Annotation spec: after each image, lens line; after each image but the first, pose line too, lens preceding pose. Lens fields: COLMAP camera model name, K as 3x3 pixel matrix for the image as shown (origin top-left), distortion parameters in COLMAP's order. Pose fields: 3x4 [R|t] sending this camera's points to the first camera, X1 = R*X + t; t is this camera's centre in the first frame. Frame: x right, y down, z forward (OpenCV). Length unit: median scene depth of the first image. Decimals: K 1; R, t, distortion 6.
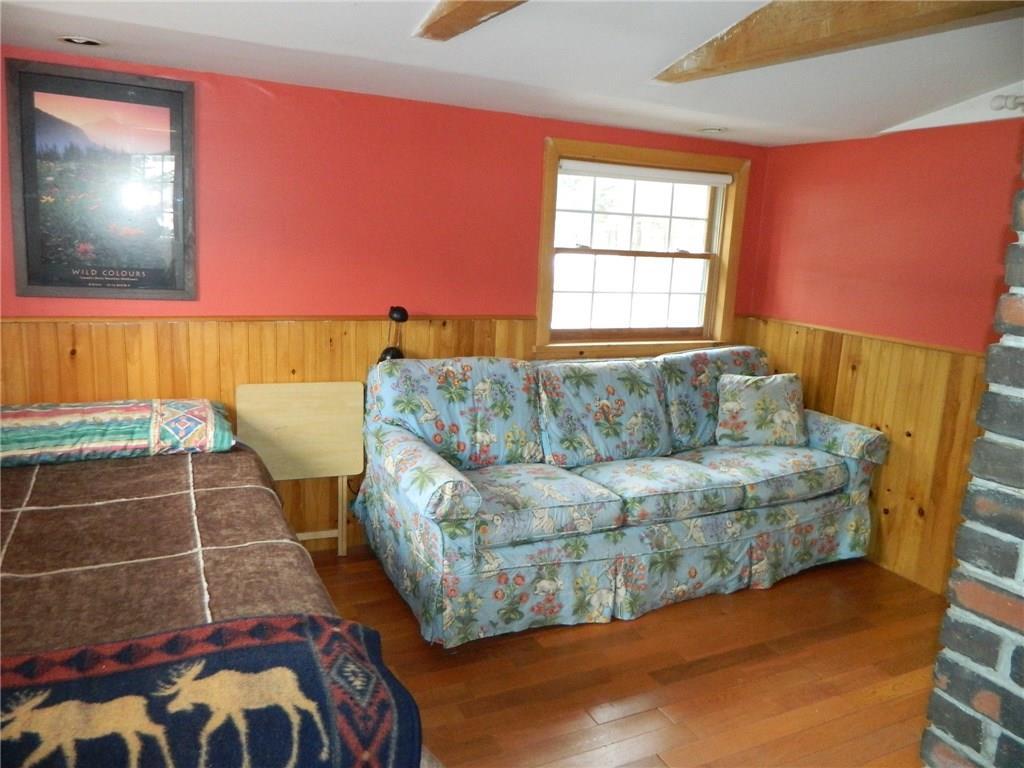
lens RADIAL K [[742.4, 0, 510.6], [0, 742.4, 381.1], [0, 0, 1]] dist [-0.002956, -0.003301]
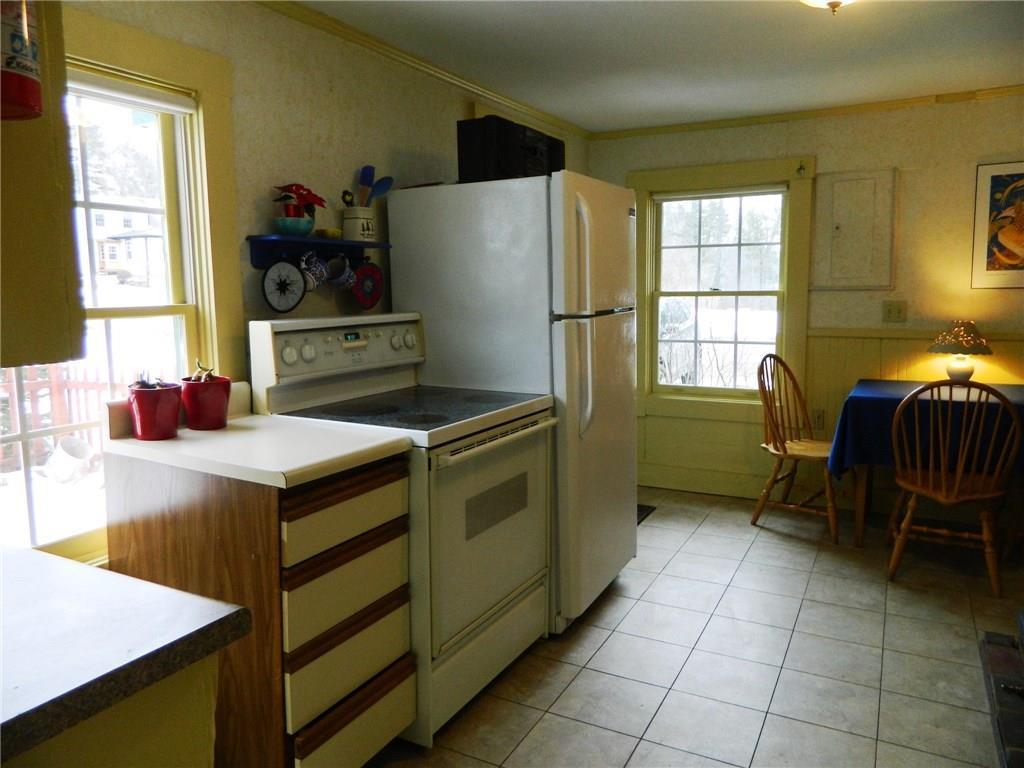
lens RADIAL K [[742.4, 0, 510.6], [0, 742.4, 381.1], [0, 0, 1]] dist [-0.002956, -0.003301]
pose [[-0.579237, -0.139443, 0.803144, -0.588995], [0.145998, 0.951582, 0.270511, -0.401178], [-0.801978, 0.273947, -0.530833, 1.912510]]
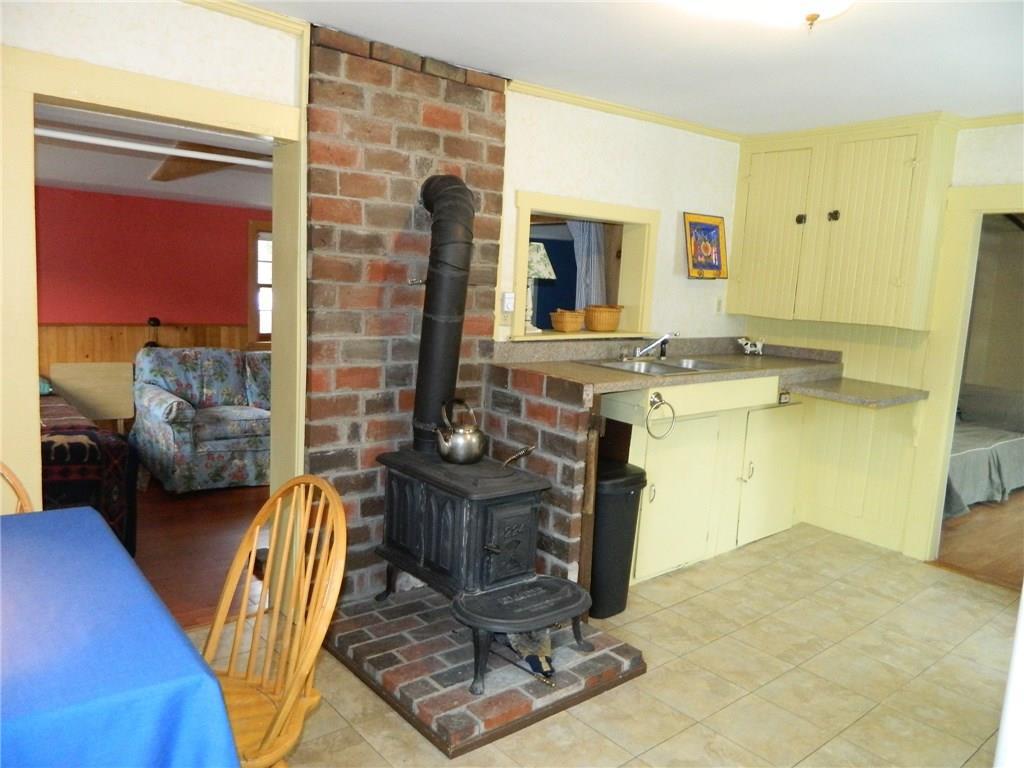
lens RADIAL K [[742.4, 0, 510.6], [0, 742.4, 381.1], [0, 0, 1]] dist [-0.002956, -0.003301]
pose [[0.972789, -0.029203, 0.229846, 0.261088], [0.041451, 0.997956, -0.048639, 0.169566], [-0.227956, 0.056843, 0.972011, -0.873949]]
